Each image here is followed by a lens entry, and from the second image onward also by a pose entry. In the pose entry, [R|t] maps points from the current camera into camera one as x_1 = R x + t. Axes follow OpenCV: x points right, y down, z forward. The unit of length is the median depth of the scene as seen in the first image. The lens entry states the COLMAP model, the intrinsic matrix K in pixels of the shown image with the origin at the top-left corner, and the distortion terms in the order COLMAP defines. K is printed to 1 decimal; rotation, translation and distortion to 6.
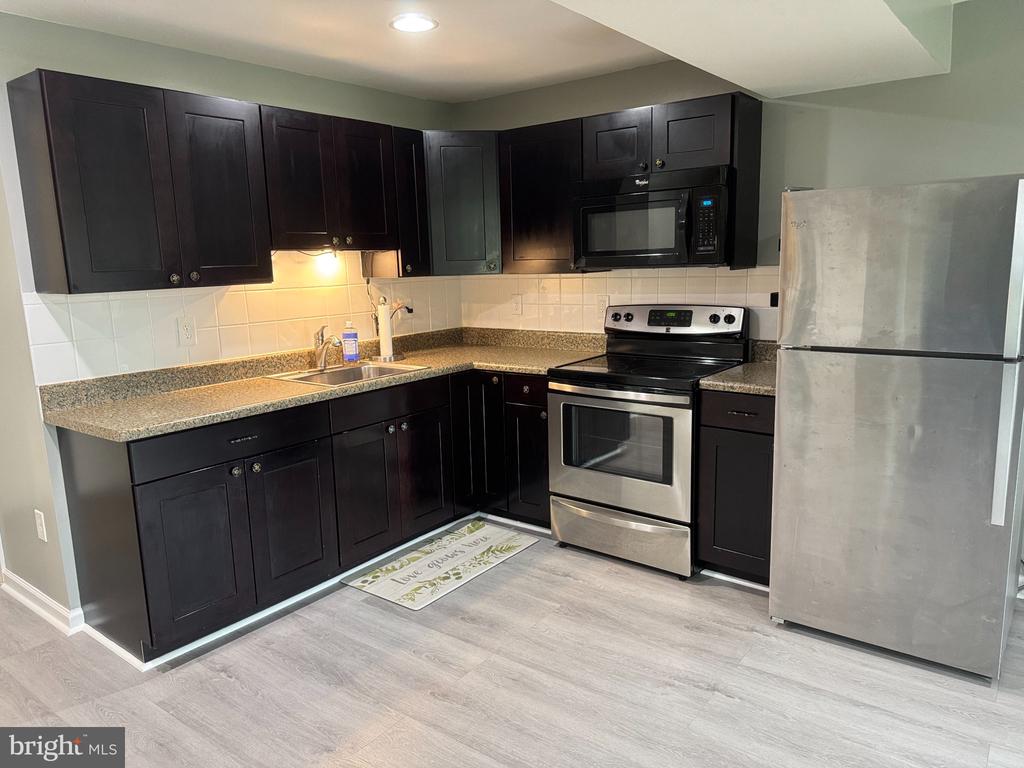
lens RADIAL K [[724.2, 0, 521.2], [0, 724.2, 378.2], [0, 0, 1]] dist [0.057552, -0.074688]
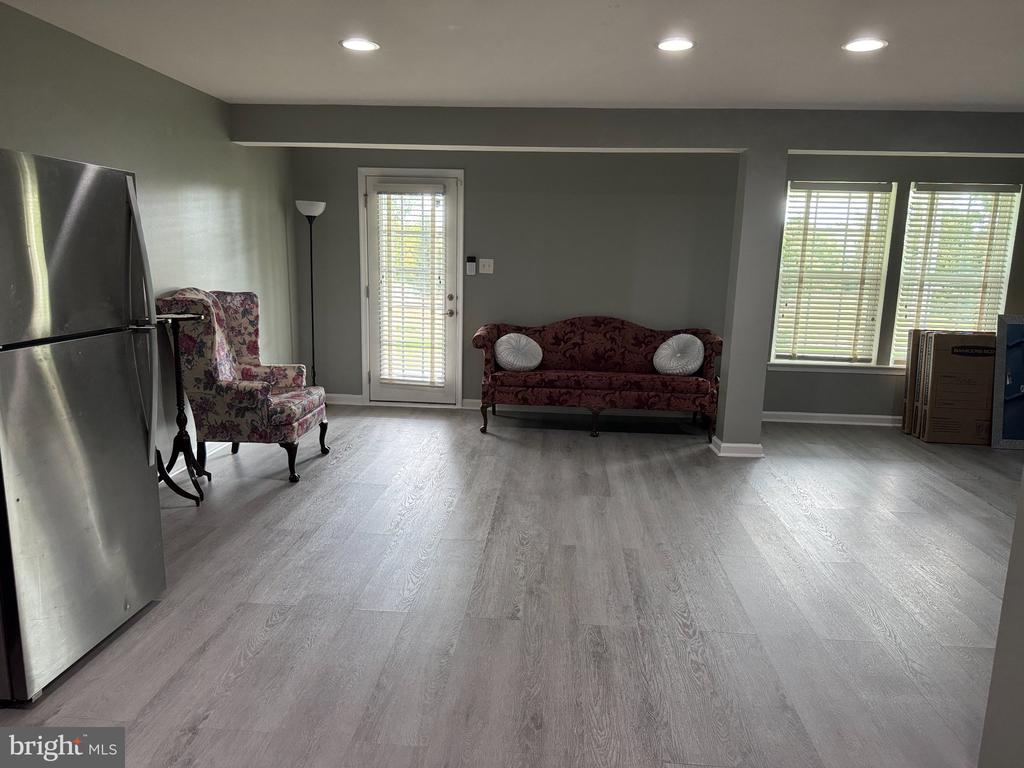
lens RADIAL K [[724.2, 0, 502.3], [0, 724.2, 385.5], [0, 0, 1]] dist [0.057552, -0.074688]
pose [[-0.544836, -0.131174, 0.828219, -0.407635], [0.126106, 0.963639, 0.235580, -0.087170], [-0.829006, 0.232795, -0.508483, 0.699902]]
